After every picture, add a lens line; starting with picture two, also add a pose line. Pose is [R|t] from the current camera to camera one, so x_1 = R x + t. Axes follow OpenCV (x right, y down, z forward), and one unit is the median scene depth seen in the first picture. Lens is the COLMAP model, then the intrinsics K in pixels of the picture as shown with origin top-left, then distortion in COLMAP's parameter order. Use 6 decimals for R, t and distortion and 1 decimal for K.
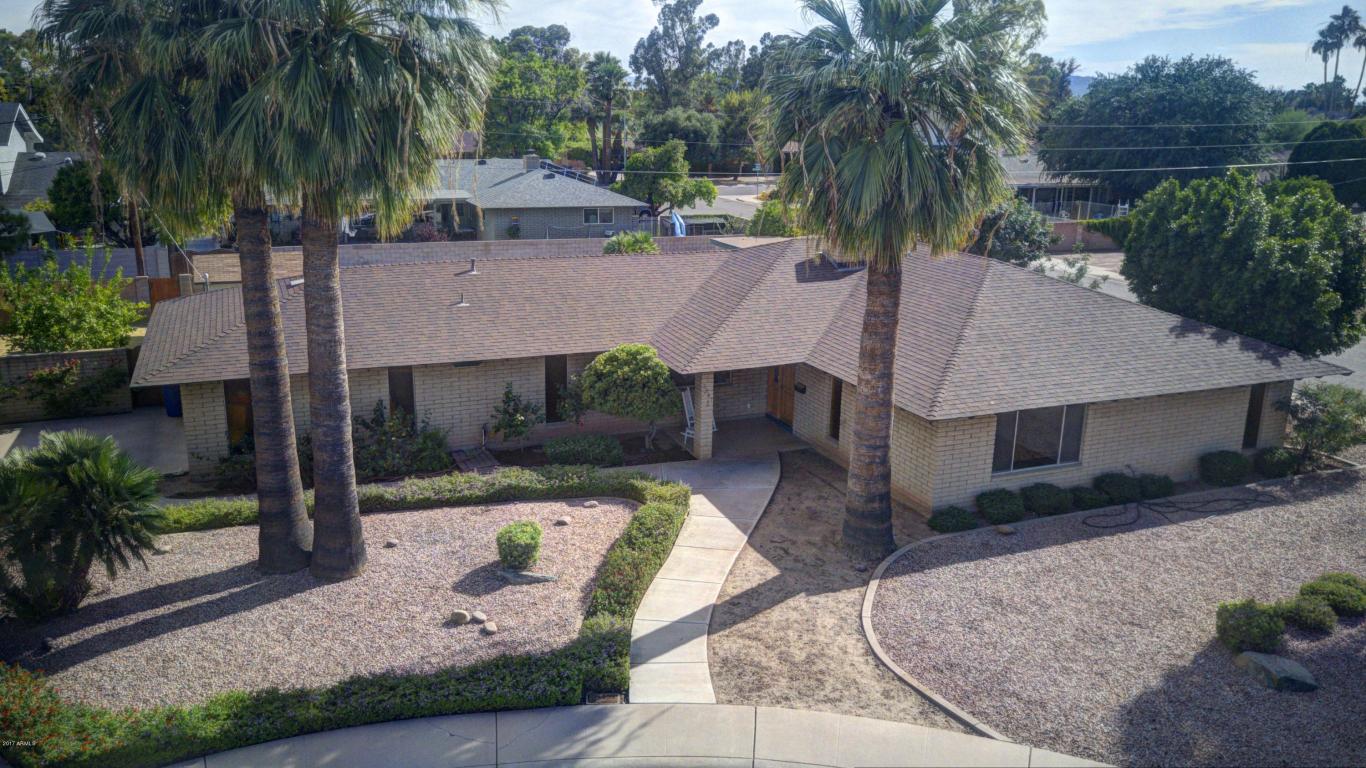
lens RADIAL K [[1067.2, 0, 683.0], [0, 1067.2, 384.0], [0, 0, 1]] dist [0.080578, -0.201621]
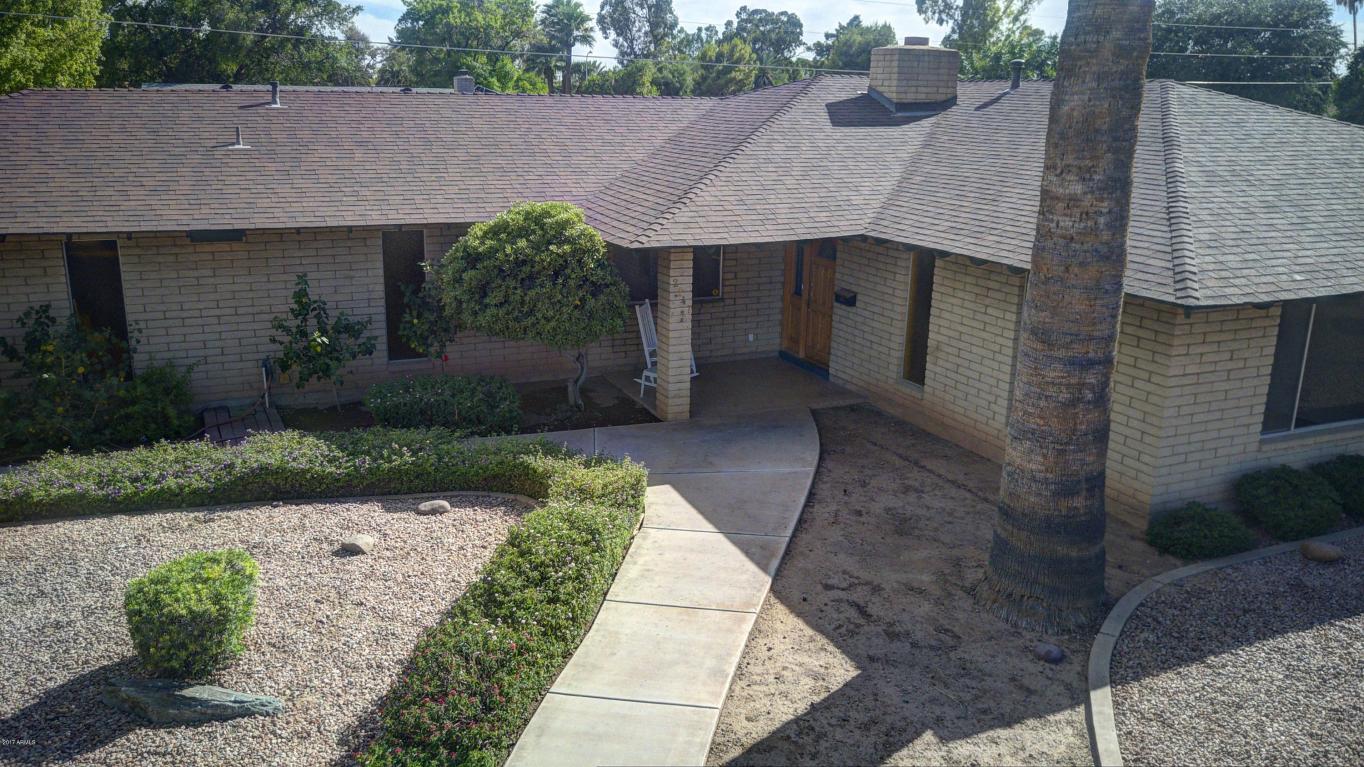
lens RADIAL K [[1070.1, 0, 682.0], [0, 1070.1, 383.5], [0, 0, 1]] dist [-0.028681, -0.000881]
pose [[0.999734, -0.005707, 0.022344, 0.012758], [0.005728, 0.999983, -0.000895, 0.059282], [-0.022339, 0.001022, 0.999750, 0.527112]]
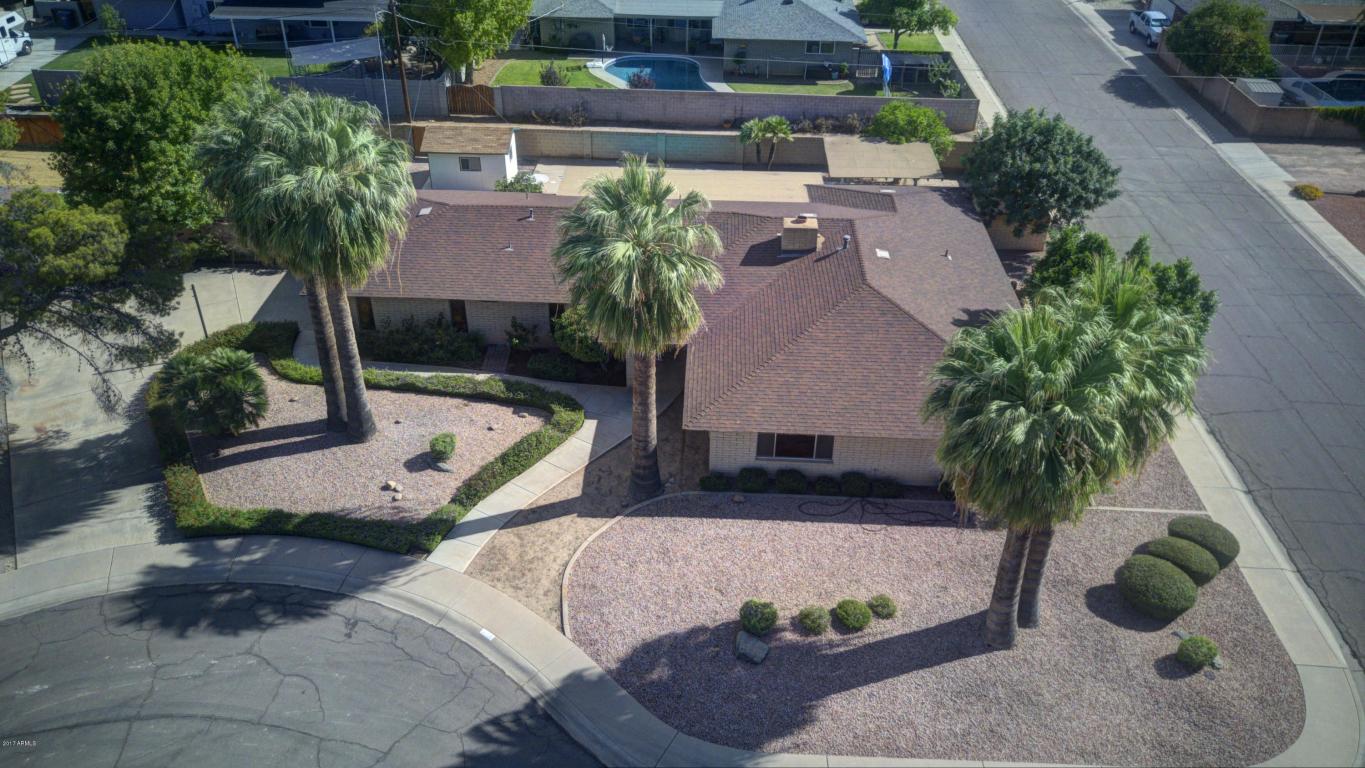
lens RADIAL K [[1066.4, 0, 682.5], [0, 1066.4, 384.0], [0, 0, 1]] dist [0.080578, -0.201621]
pose [[0.904741, 0.227912, -0.359860, 0.715414], [-0.100259, 0.935023, 0.340117, -0.514679], [0.413994, -0.271638, 0.868805, -0.314415]]
